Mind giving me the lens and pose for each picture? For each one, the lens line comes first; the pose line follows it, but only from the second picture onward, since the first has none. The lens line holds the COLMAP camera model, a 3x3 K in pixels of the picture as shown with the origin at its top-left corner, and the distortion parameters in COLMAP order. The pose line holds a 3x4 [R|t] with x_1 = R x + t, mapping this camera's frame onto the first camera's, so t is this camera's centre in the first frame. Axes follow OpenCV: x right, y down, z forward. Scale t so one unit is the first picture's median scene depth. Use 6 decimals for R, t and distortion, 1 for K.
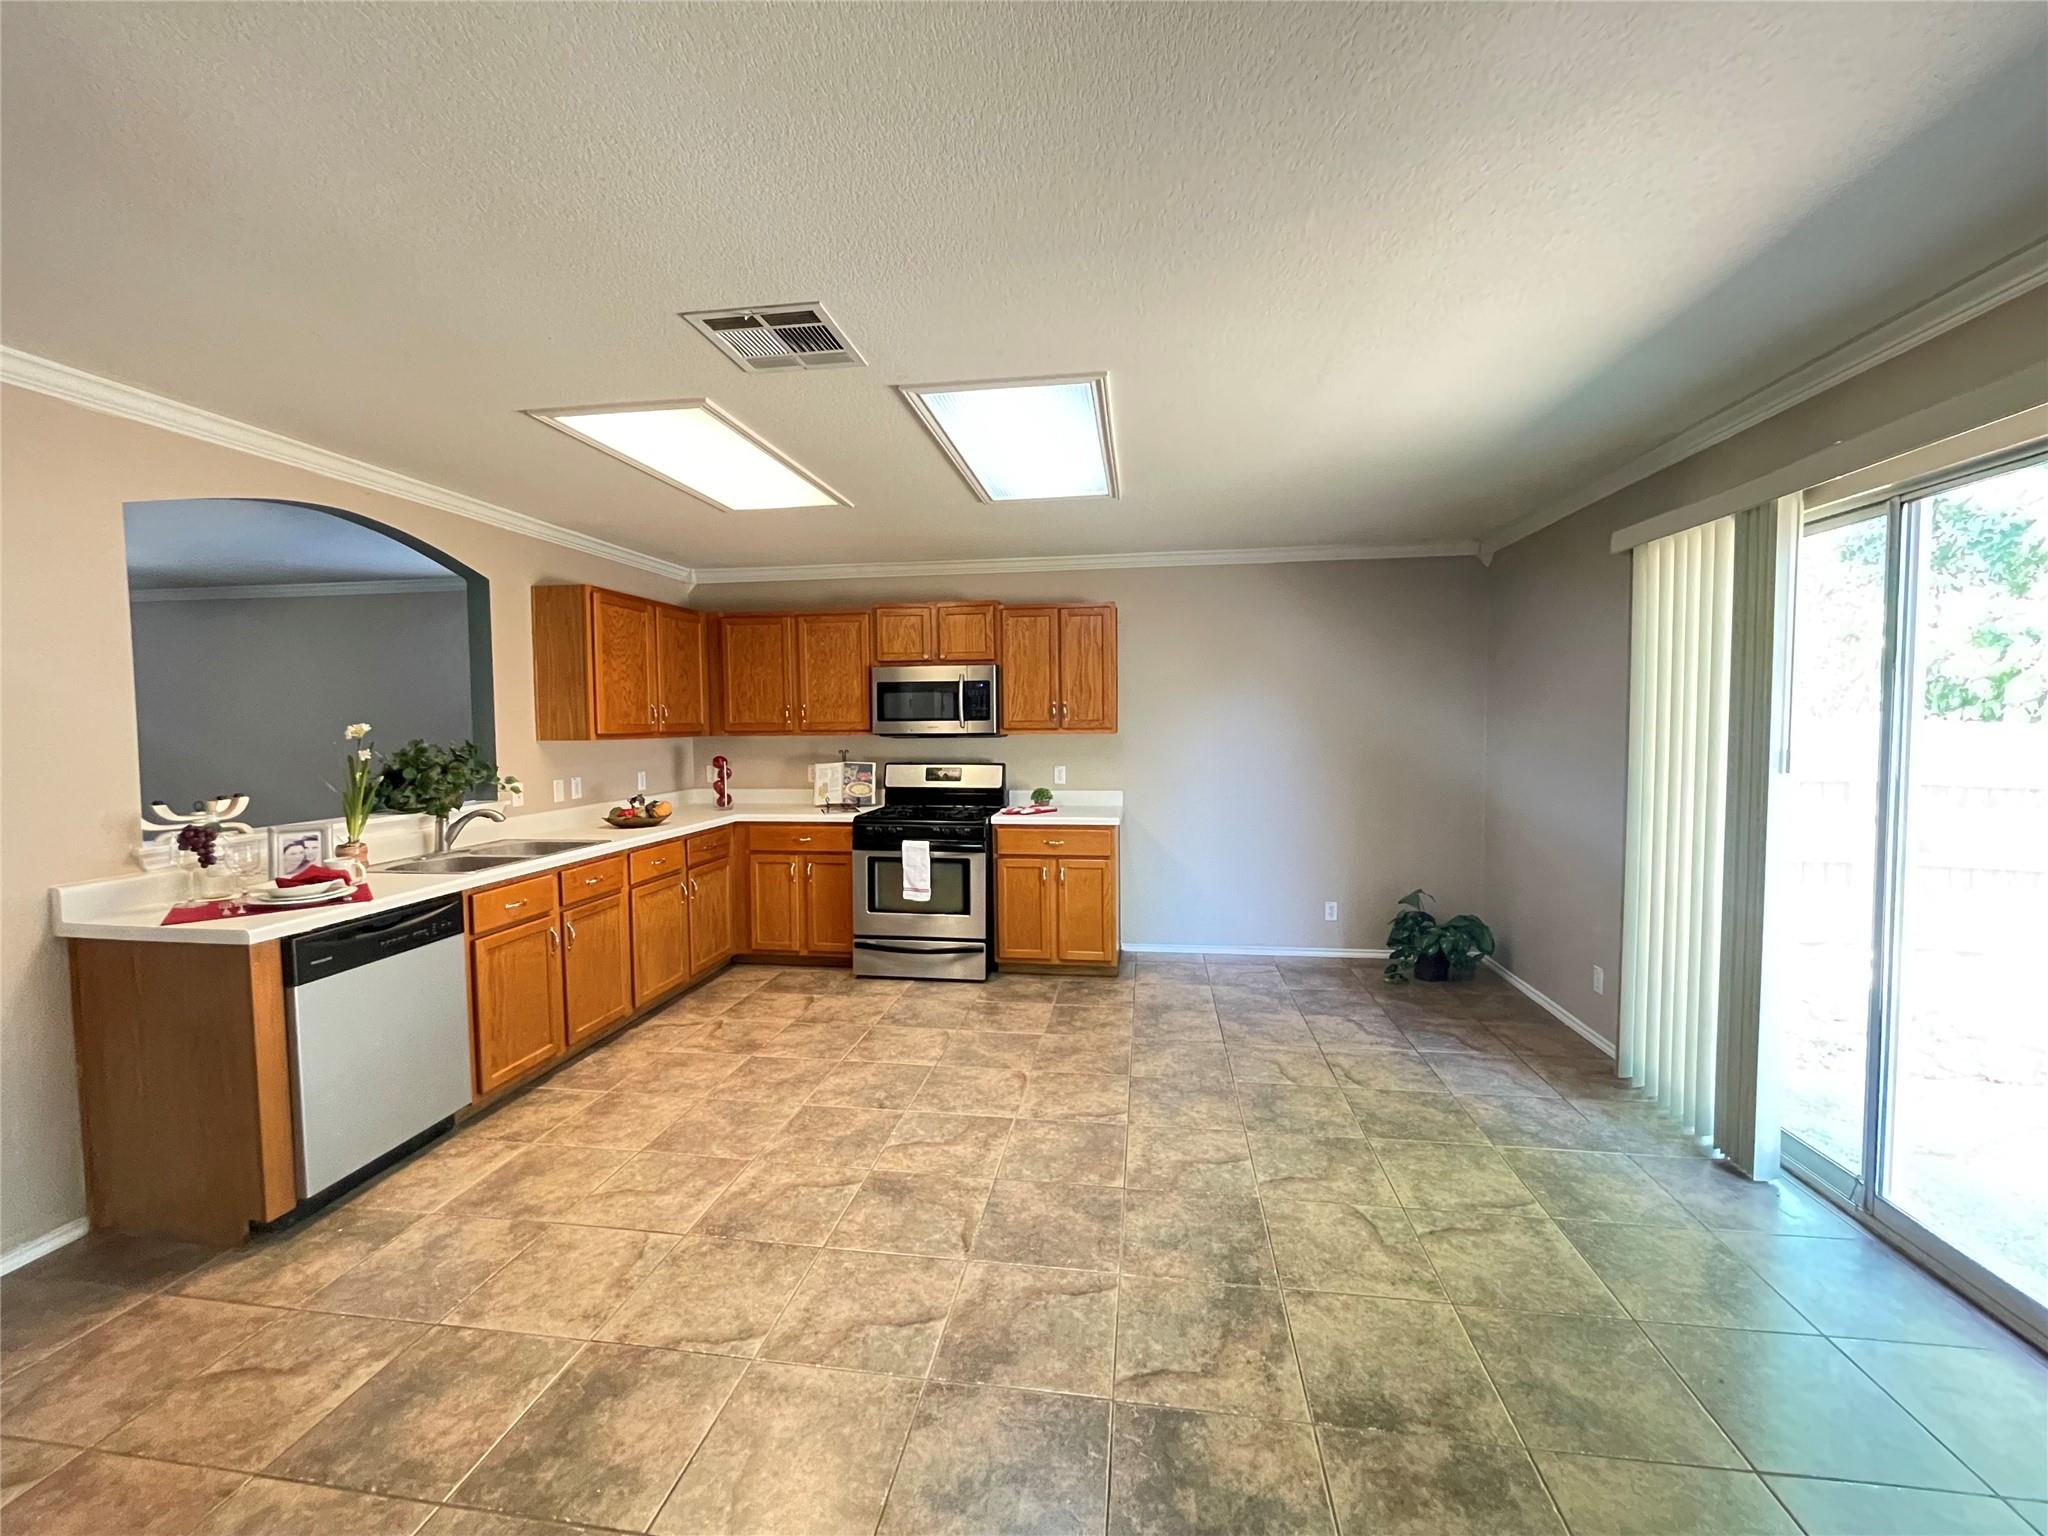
lens RADIAL K [[832.4, 0, 1029.0], [0, 832.4, 758.2], [0, 0, 1]] dist [-0.006662, 0.000770]
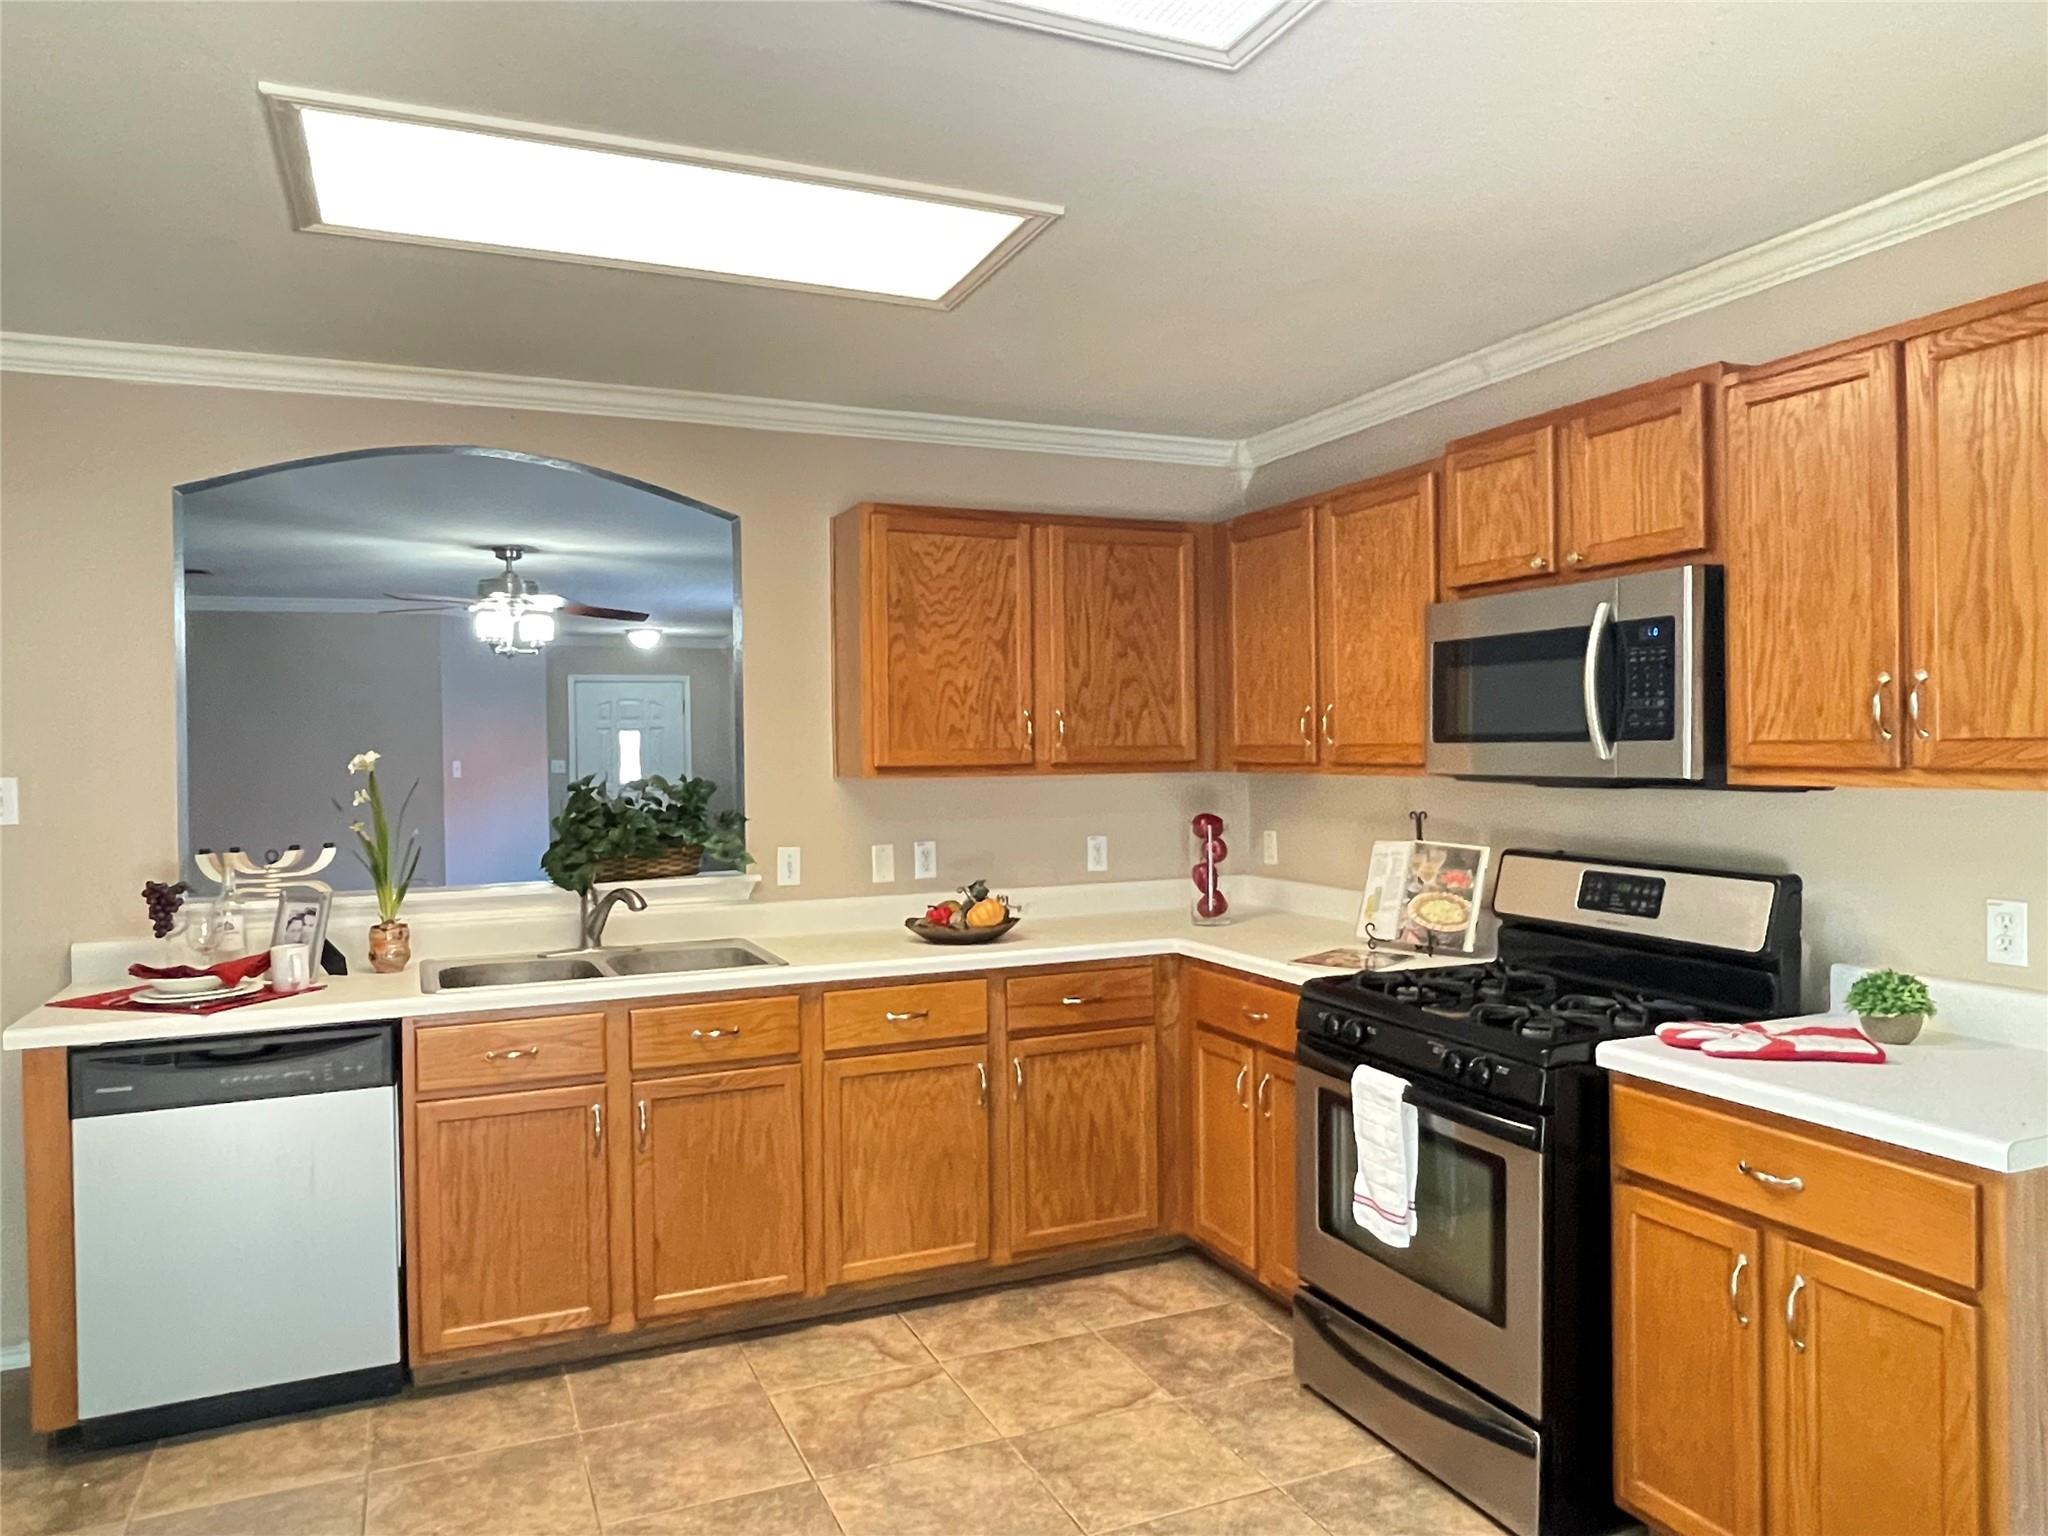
lens RADIAL K [[1405.3, 0, 1043.8], [0, 1405.3, 754.0], [0, 0, 1]] dist [0.016652, -0.025073]
pose [[0.530201, 0.007380, -0.847840, 0.332139], [-0.031396, 0.999447, -0.010935, -0.030660], [0.847290, 0.032416, 0.530140, 0.585912]]
